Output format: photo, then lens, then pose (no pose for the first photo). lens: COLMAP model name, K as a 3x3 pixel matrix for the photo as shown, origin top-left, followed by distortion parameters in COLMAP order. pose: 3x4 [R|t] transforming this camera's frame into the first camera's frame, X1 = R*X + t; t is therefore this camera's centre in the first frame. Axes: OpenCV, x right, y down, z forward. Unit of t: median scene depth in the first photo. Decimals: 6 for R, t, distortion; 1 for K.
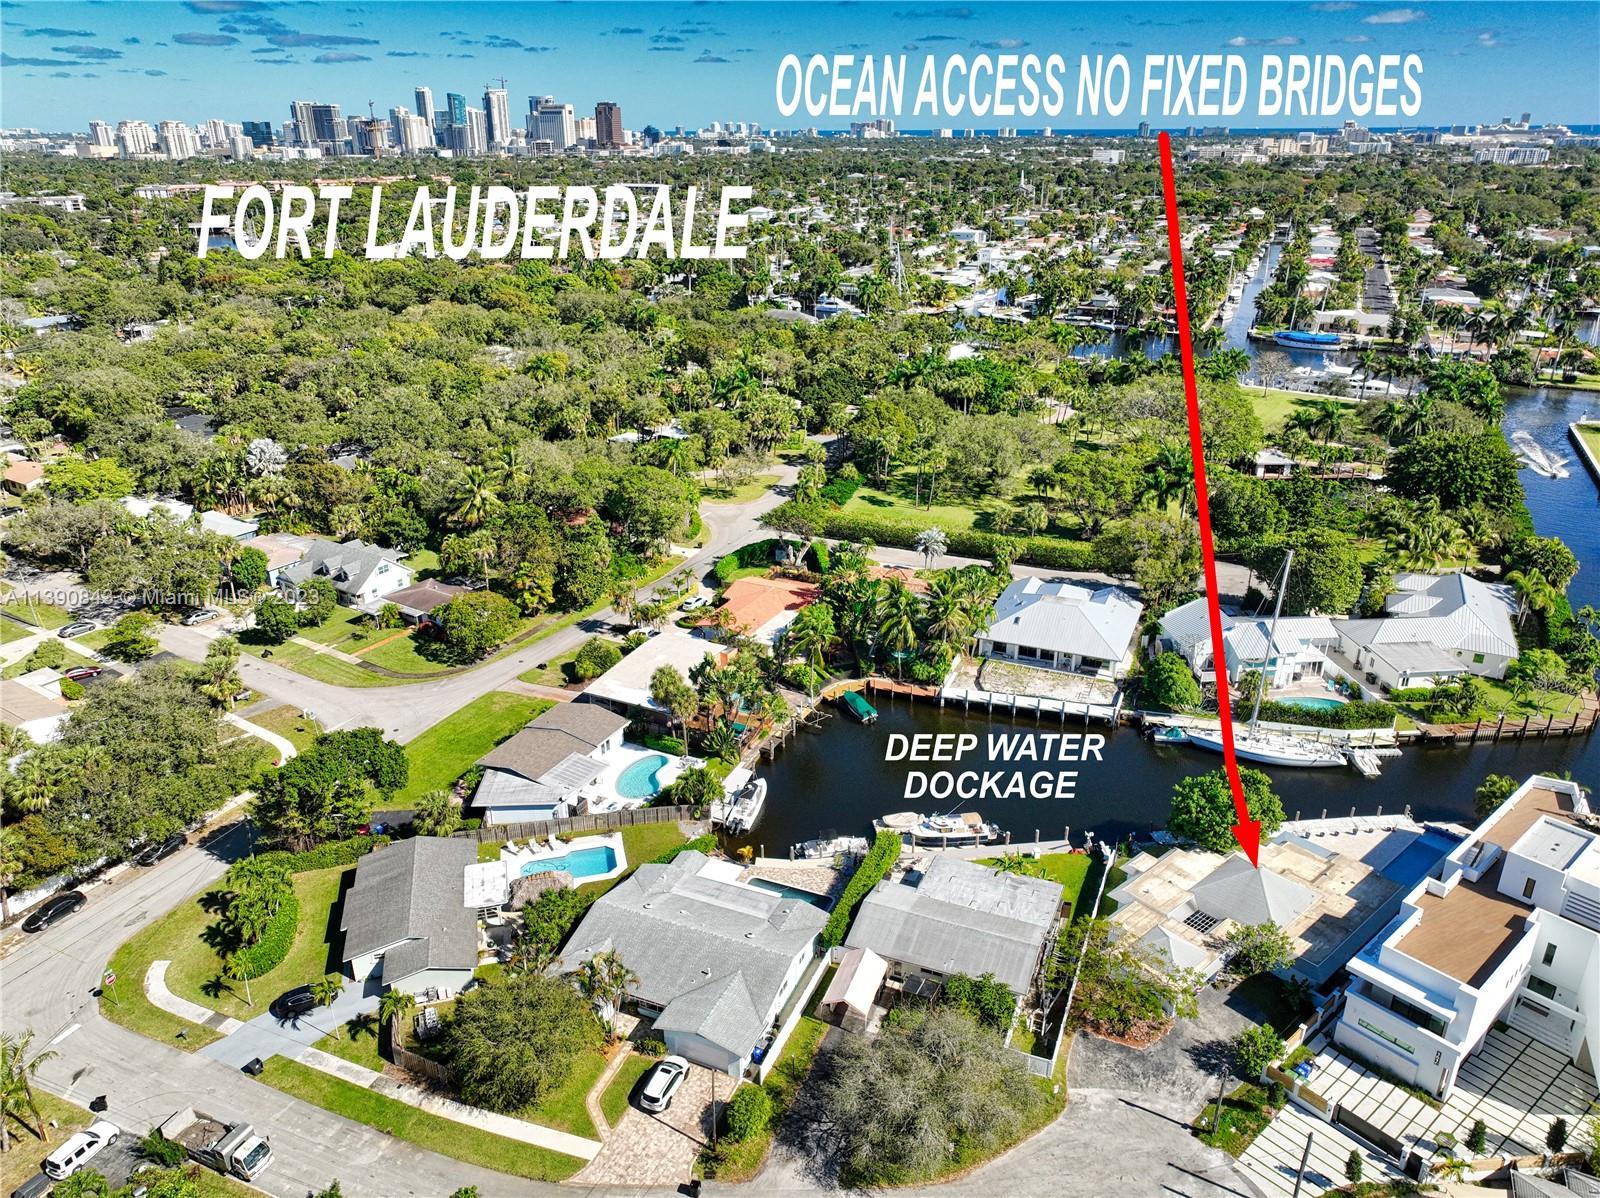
lens RADIAL K [[1132.1, 0, 795.6], [0, 1132.1, 603.5], [0, 0, 1]] dist [-0.004380, 0.026189]
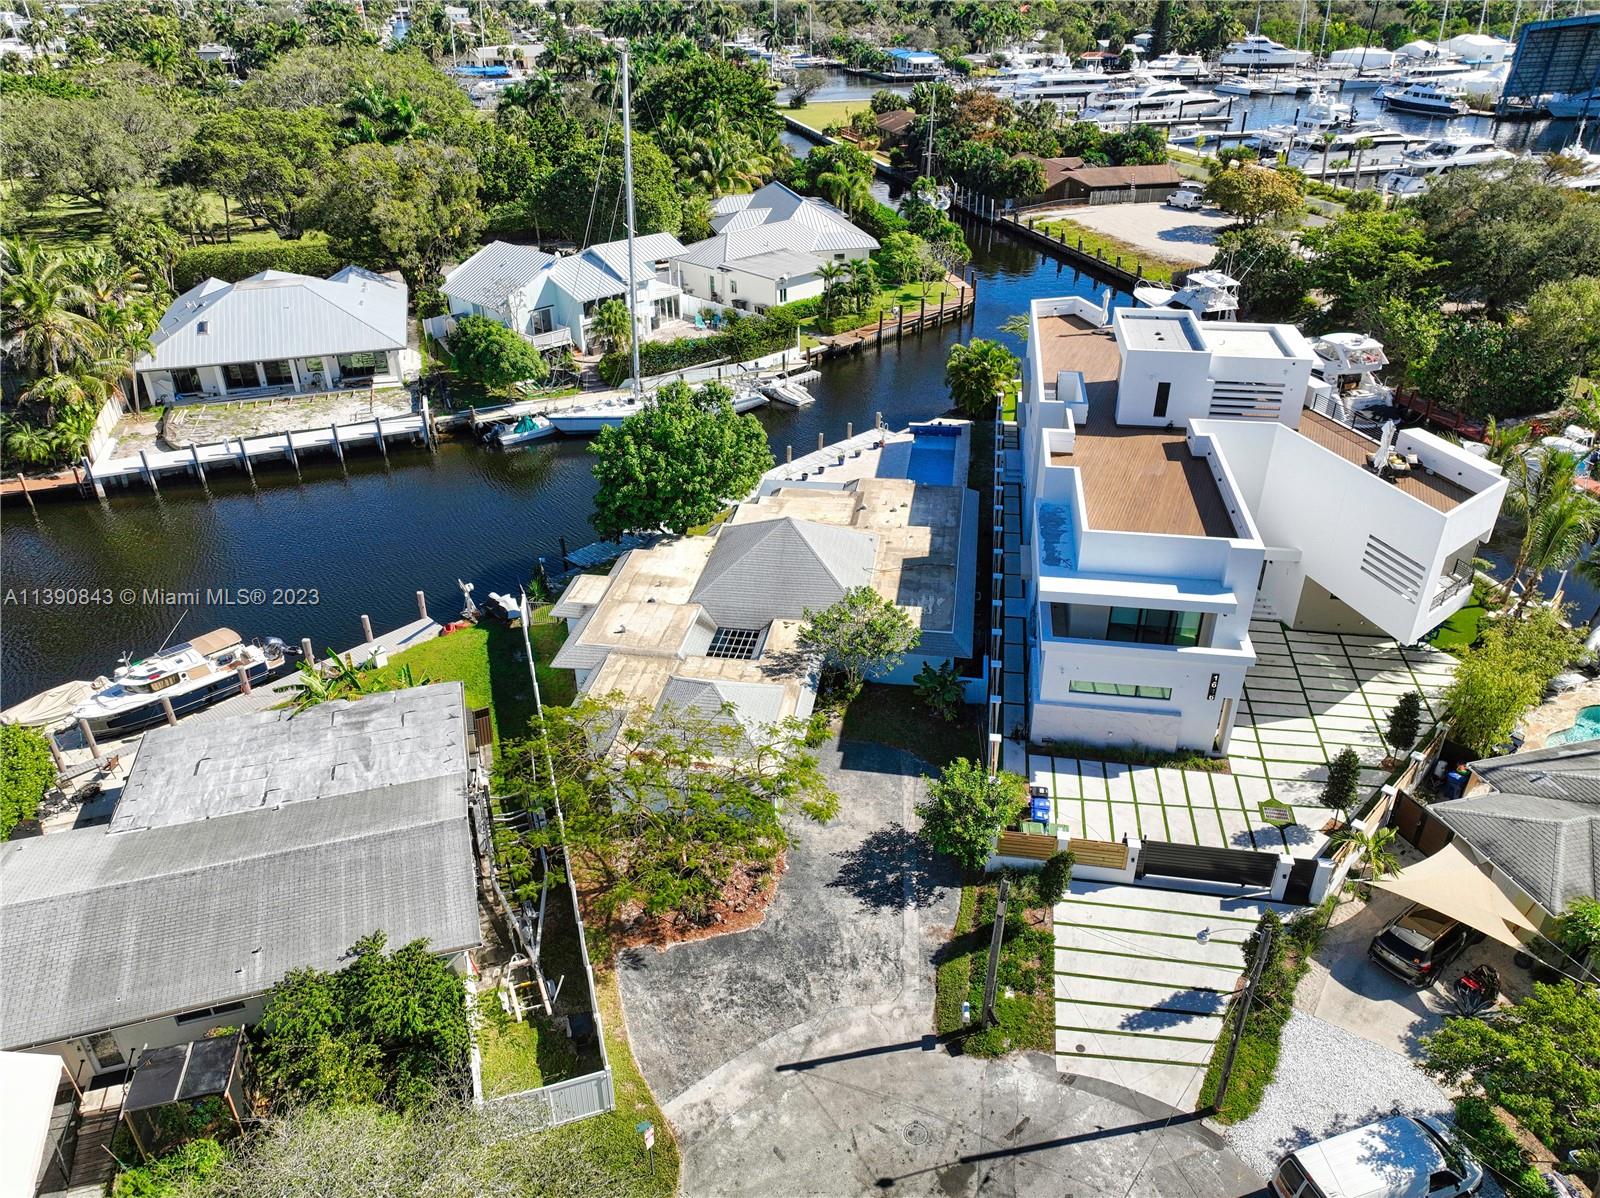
lens RADIAL K [[1132.1, 0, 802.4], [0, 1132.1, 601.8], [0, 0, 1]] dist [-0.004380, 0.026189]
pose [[0.763441, -0.318415, 0.561934, 0.065116], [0.253898, 0.947943, 0.192199, 0.114195], [-0.593881, -0.004059, 0.804543, 0.378155]]
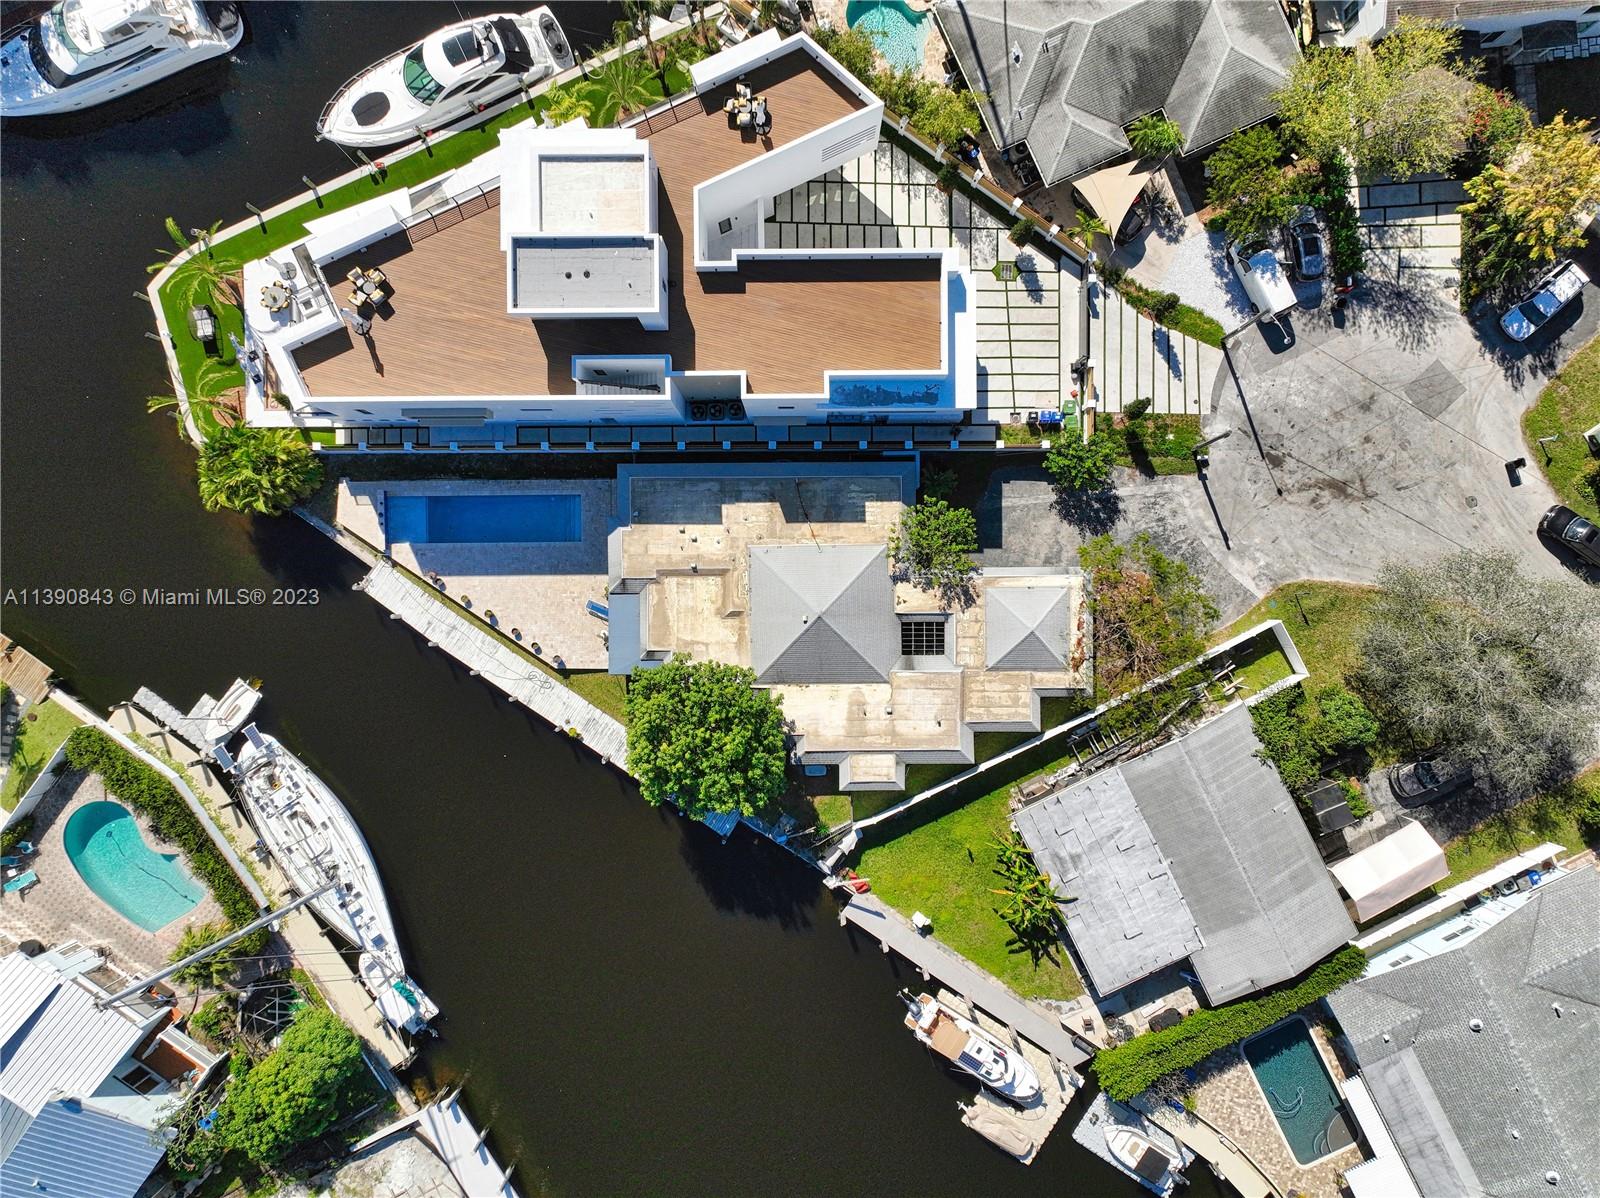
lens RADIAL K [[1132.1, 0, 800.9], [0, 1132.1, 599.1], [0, 0, 1]] dist [-0.004380, 0.026189]
pose [[-0.759317, -0.650720, -0.000026, 0.286727], [0.256875, -0.299780, 0.918775, -0.243658], [-0.597873, 0.697635, 0.394782, 0.504141]]
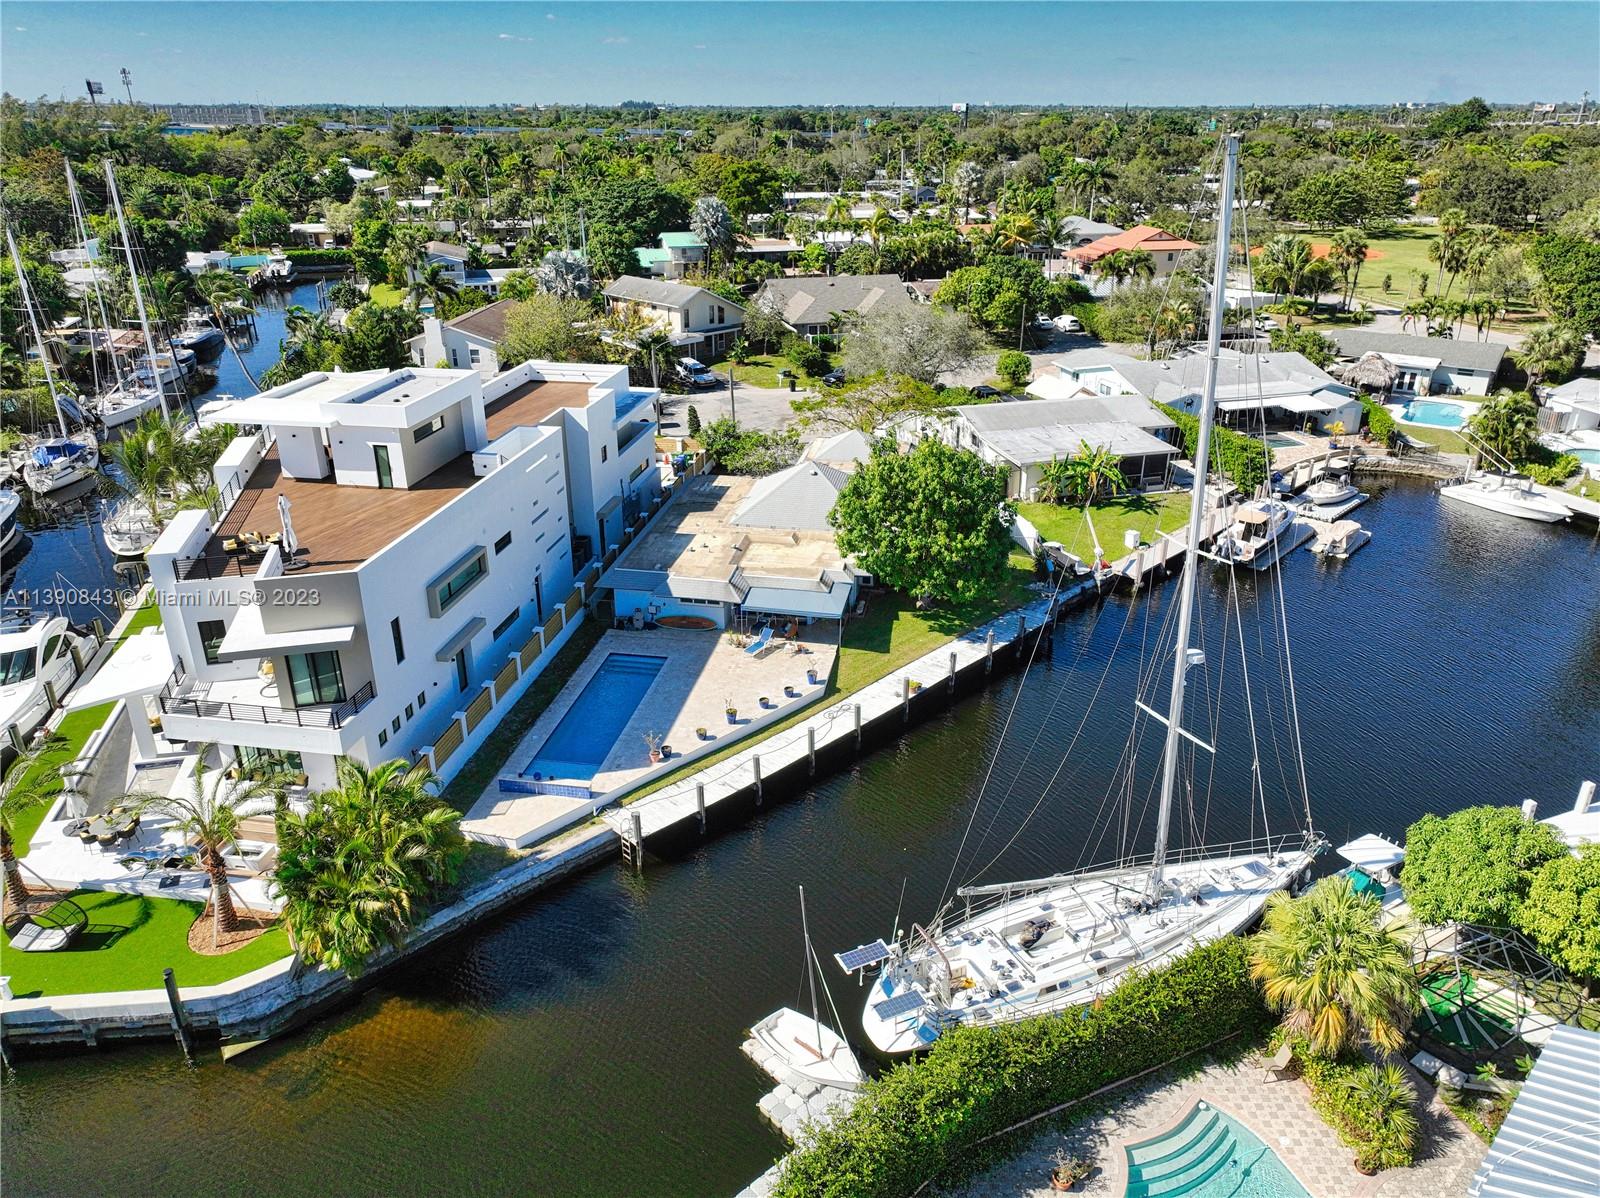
lens RADIAL K [[1132.1, 0, 798.1], [0, 1132.1, 597.9], [0, 0, 1]] dist [-0.004380, 0.026189]
pose [[-0.775642, 0.253180, -0.578169, 0.549303], [-0.243997, 0.724533, 0.644606, -0.086107], [0.582104, 0.641056, -0.500203, 0.928253]]
